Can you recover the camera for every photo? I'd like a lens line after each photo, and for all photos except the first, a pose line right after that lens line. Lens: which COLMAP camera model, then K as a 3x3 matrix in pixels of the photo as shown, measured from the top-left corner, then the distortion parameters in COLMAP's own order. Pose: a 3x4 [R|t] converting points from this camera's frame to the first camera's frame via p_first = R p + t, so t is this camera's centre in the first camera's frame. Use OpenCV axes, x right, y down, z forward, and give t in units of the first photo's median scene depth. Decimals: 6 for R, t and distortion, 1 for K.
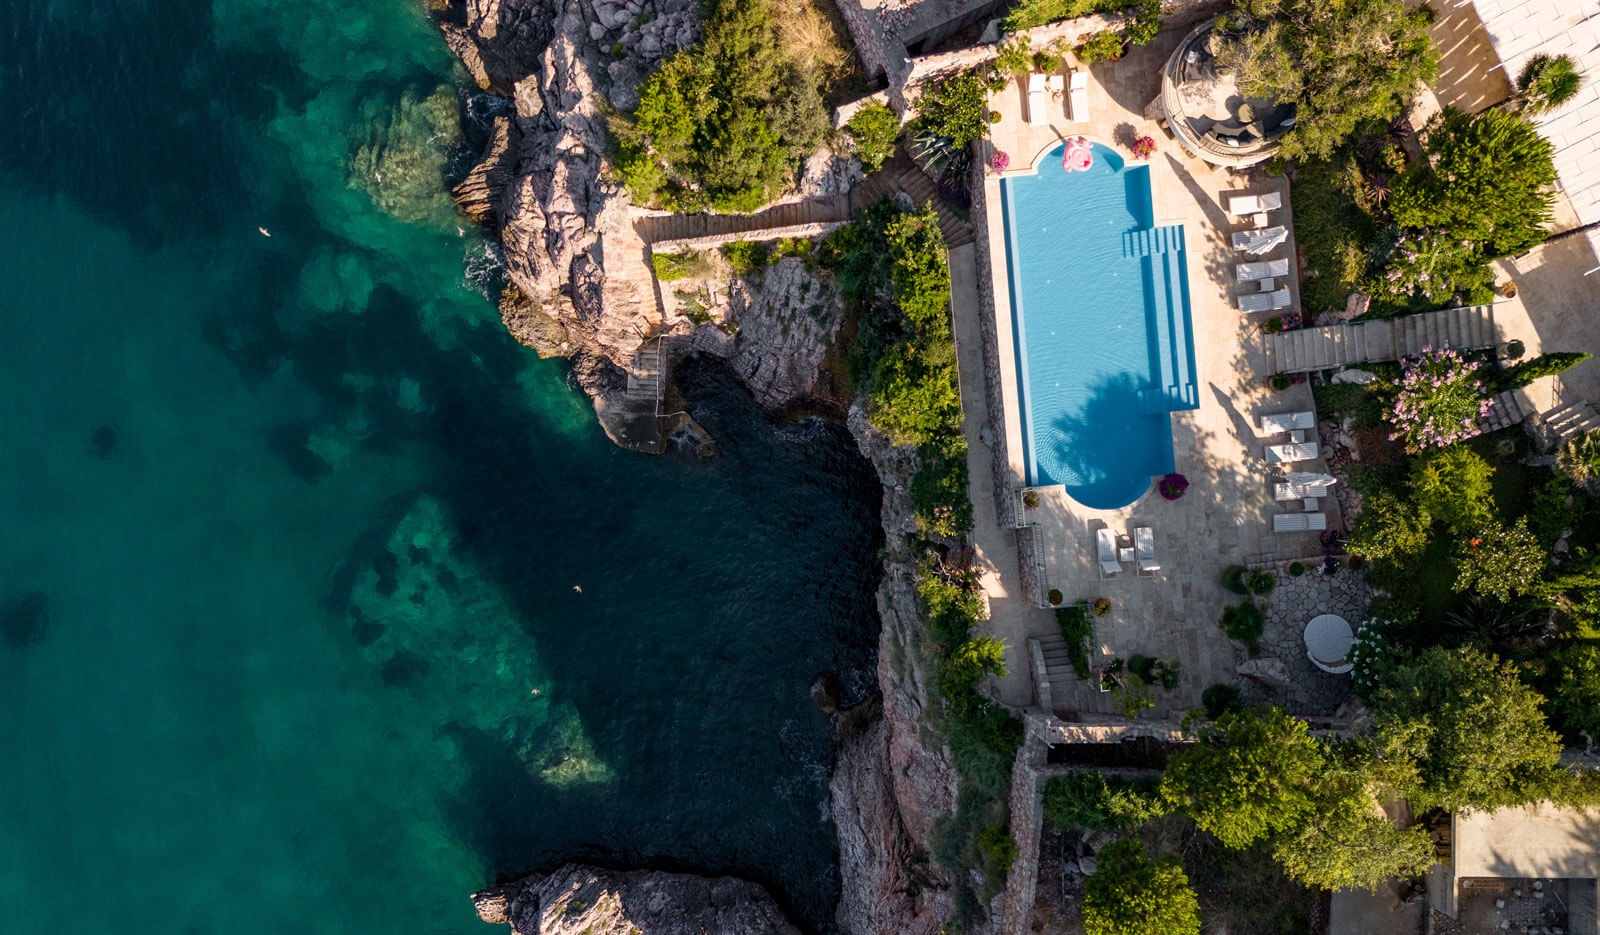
lens RADIAL K [[1161.3, 0, 801.2], [0, 1161.3, 477.8], [0, 0, 1]] dist [-0.009449, -0.013091]
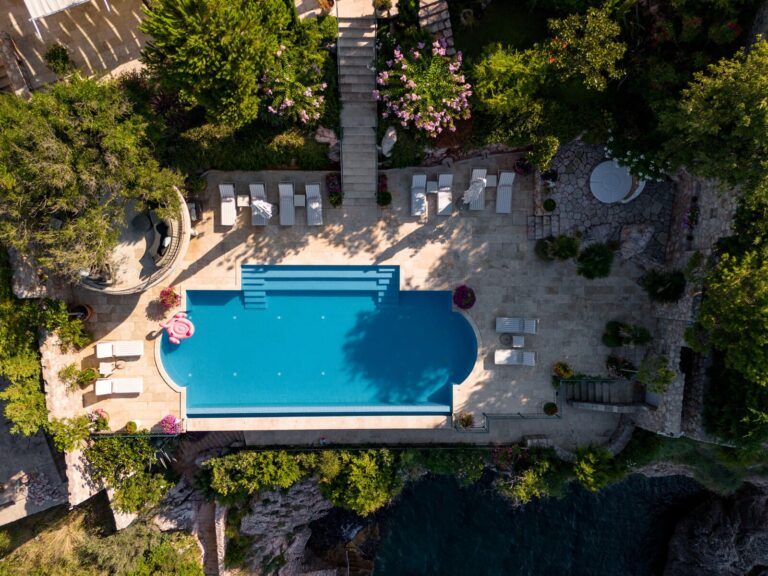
lens RADIAL K [[593.6, 0, 381.3], [0, 593.6, 288.5], [0, 0, 1]] dist [0.015164, -0.007372]
pose [[0.094008, -0.995535, -0.008496, 0.345938], [0.995246, 0.093756, 0.026371, -0.098015], [-0.025457, -0.010934, 0.999616, 0.427728]]
